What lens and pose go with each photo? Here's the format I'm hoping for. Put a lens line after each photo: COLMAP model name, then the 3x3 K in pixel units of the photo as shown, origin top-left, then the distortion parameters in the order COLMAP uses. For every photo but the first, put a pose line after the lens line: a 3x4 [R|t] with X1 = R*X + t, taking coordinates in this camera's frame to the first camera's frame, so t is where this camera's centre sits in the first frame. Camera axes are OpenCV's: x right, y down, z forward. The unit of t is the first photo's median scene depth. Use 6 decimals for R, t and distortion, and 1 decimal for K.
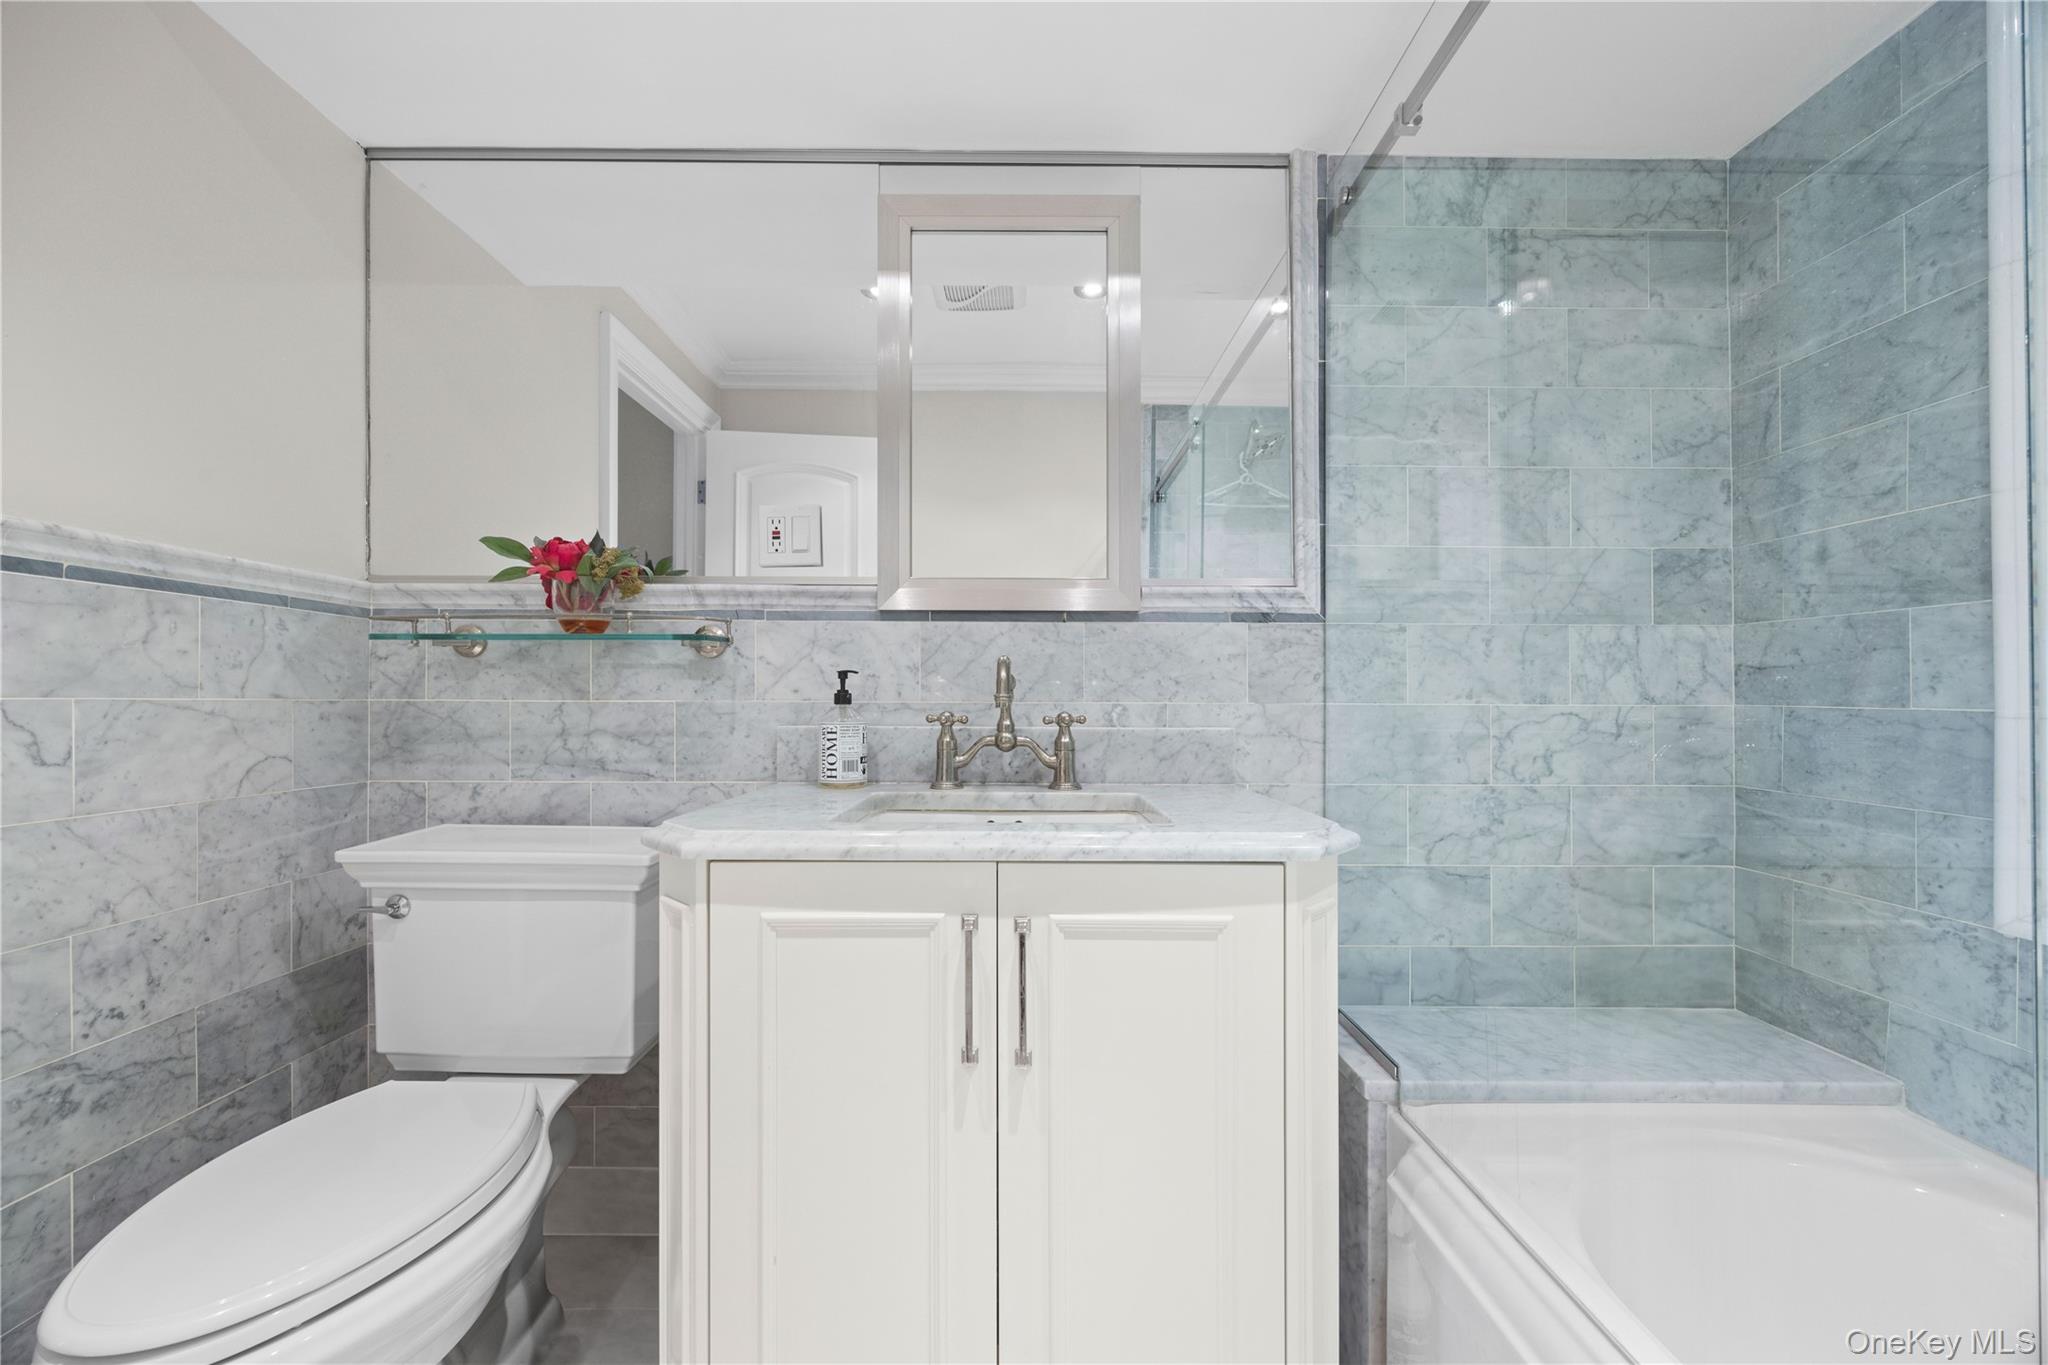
lens RADIAL K [[792.7, 0, 1016.4], [0, 792.7, 699.3], [0, 0, 1]] dist [-0.001871, -0.000010]
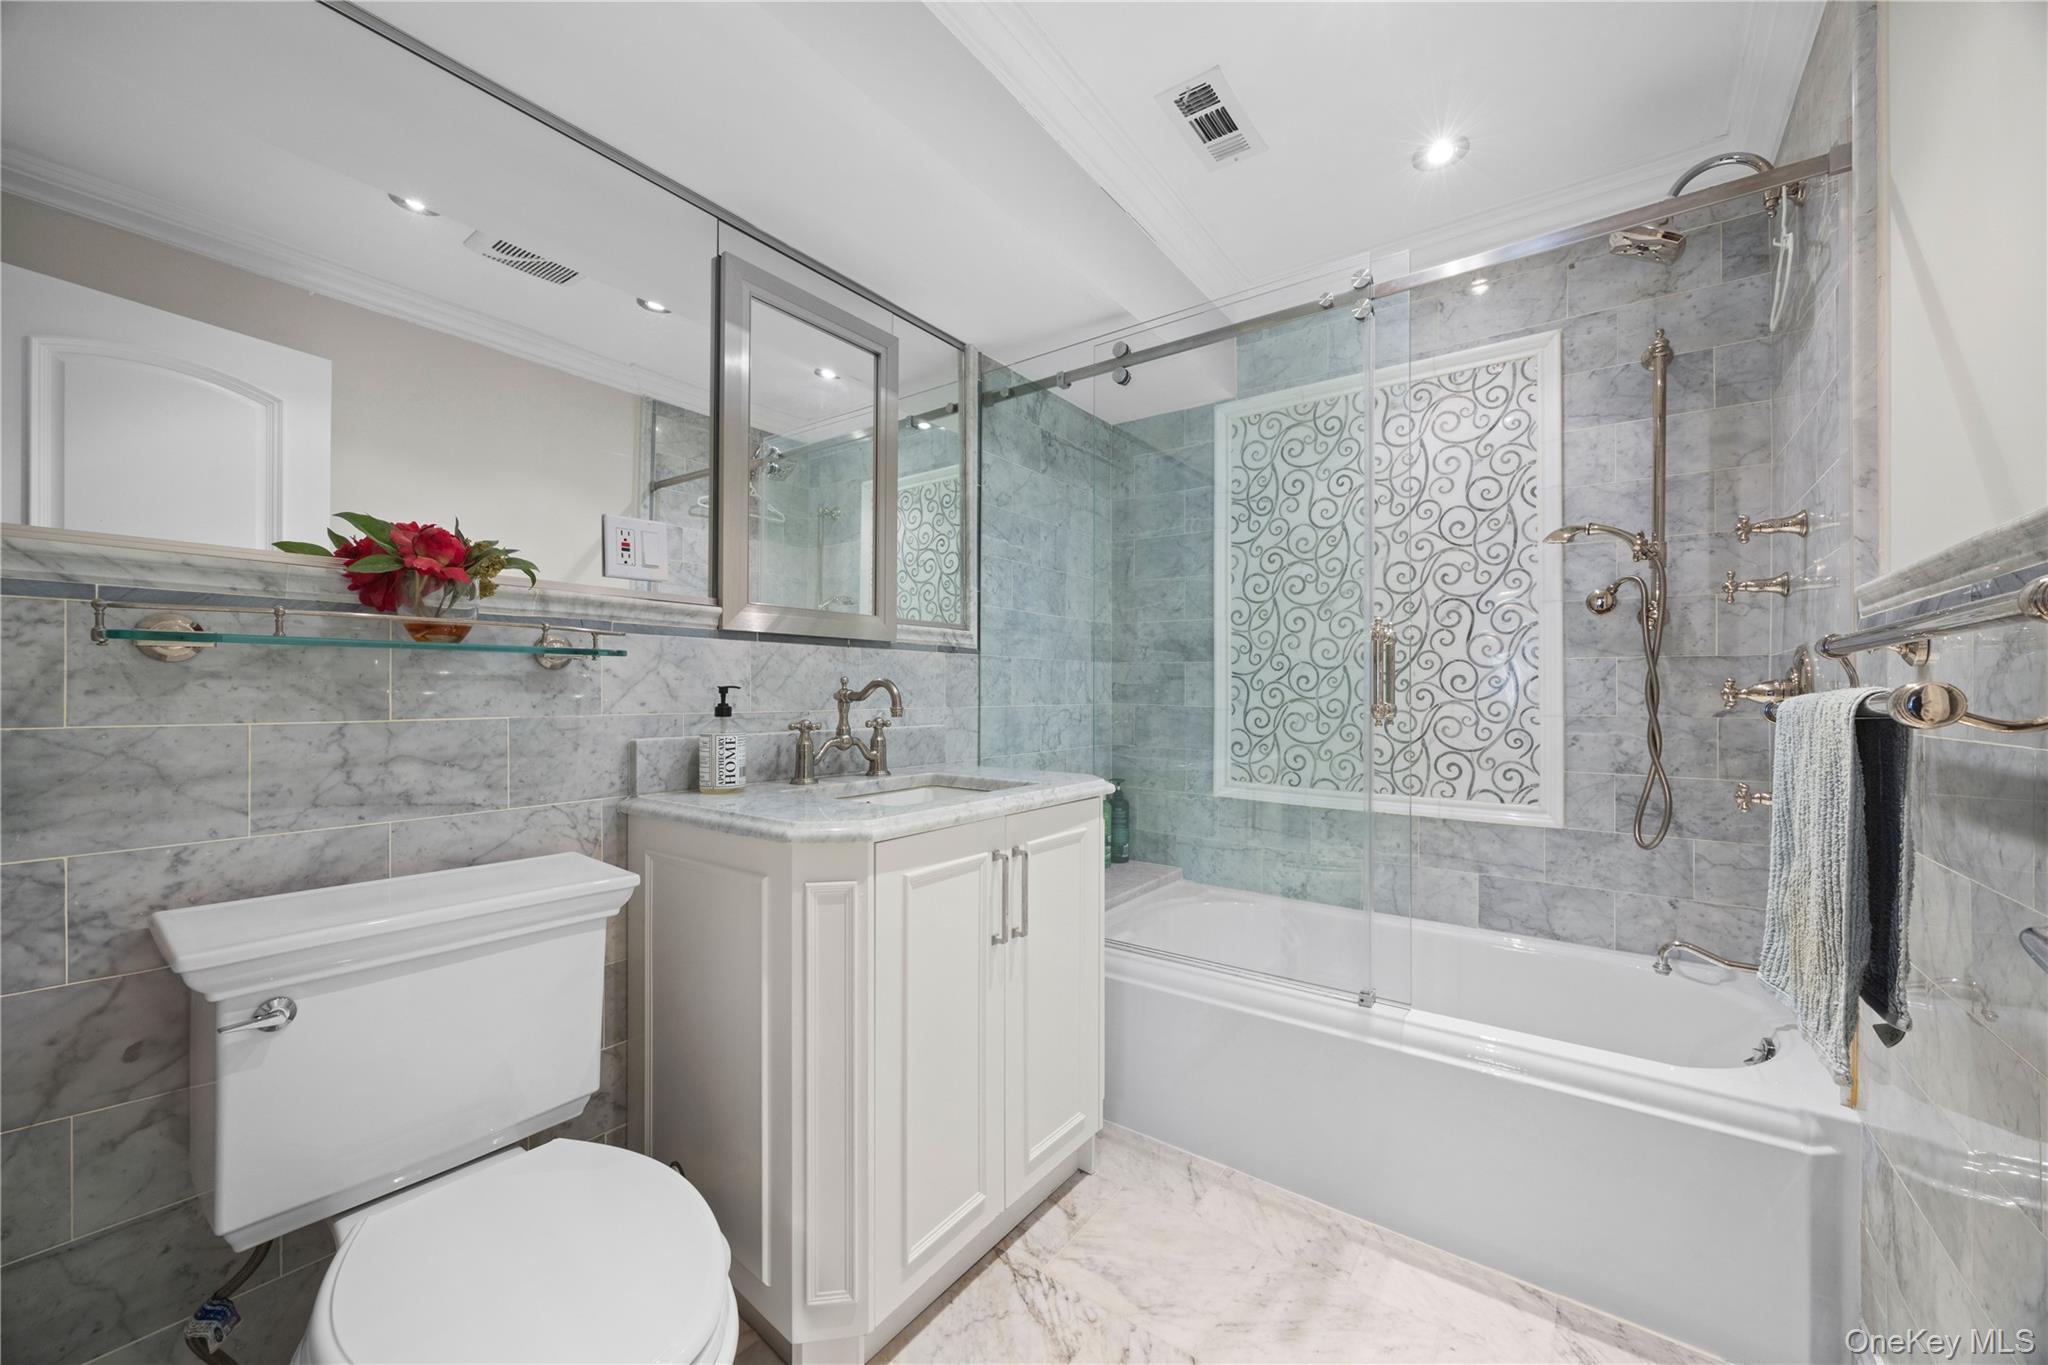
lens RADIAL K [[792.7, 0, 1016.4], [0, 792.7, 699.3], [0, 0, 1]] dist [-0.001871, -0.000010]
pose [[0.592321, -0.011403, 0.805621, -0.812169], [-0.002748, 0.999865, 0.016173, -0.034334], [-0.805697, -0.011793, 0.592210, 0.020642]]
